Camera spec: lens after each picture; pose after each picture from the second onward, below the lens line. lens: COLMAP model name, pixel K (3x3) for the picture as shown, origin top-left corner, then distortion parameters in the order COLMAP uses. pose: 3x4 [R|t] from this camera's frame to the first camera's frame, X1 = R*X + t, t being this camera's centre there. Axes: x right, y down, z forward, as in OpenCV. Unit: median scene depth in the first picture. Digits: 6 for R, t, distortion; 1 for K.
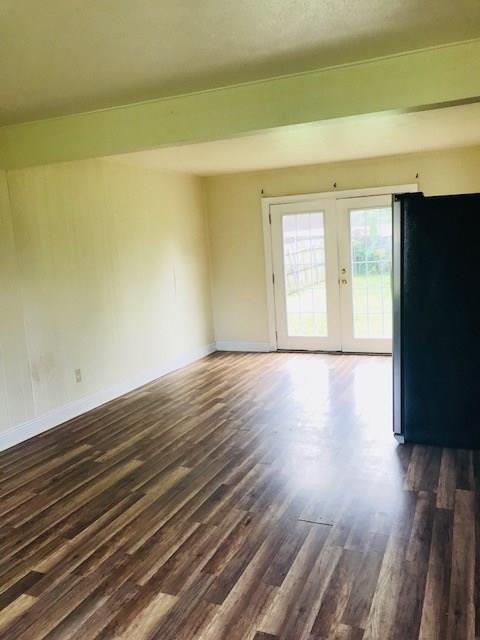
lens RADIAL K [[525.4, 0, 240.0], [0, 525.4, 320.0], [0, 0, 1]] dist [0.024059, 0.005377]
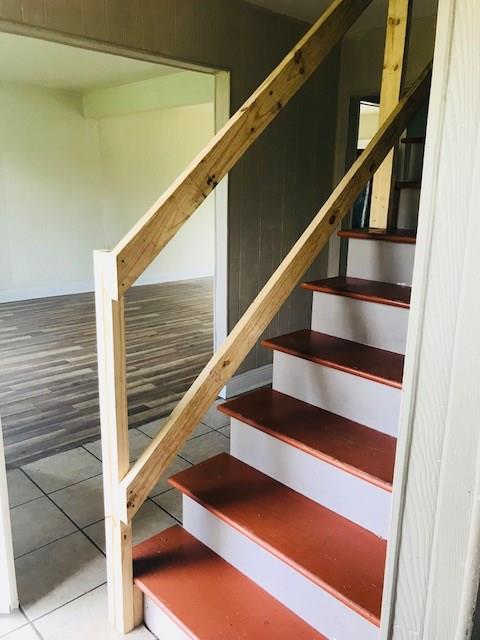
lens RADIAL K [[525.4, 0, 240.0], [0, 525.4, 320.0], [0, 0, 1]] dist [0.024059, 0.005377]
pose [[0.913071, 0.166486, -0.372269, 0.796766], [-0.119762, 0.982088, 0.145466, 0.031932], [0.389819, -0.088237, 0.916655, -0.423443]]
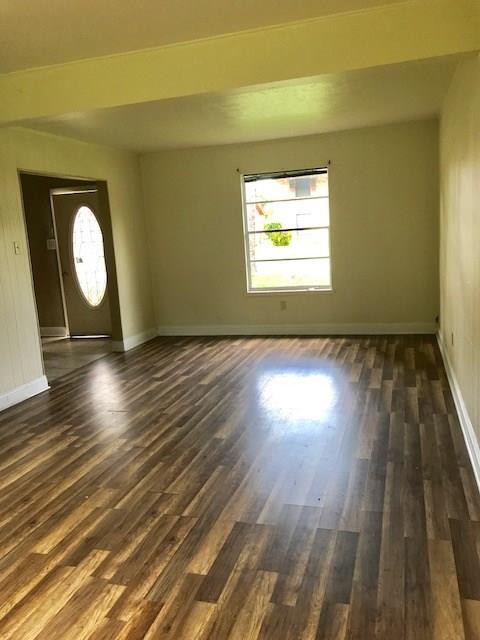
lens RADIAL K [[525.4, 0, 240.0], [0, 525.4, 320.0], [0, 0, 1]] dist [0.024059, 0.005377]
pose [[-0.986544, 0.135857, -0.090963, -0.086478], [0.102588, 0.947575, 0.302617, -0.245044], [0.127307, 0.289213, -0.948762, 2.027819]]
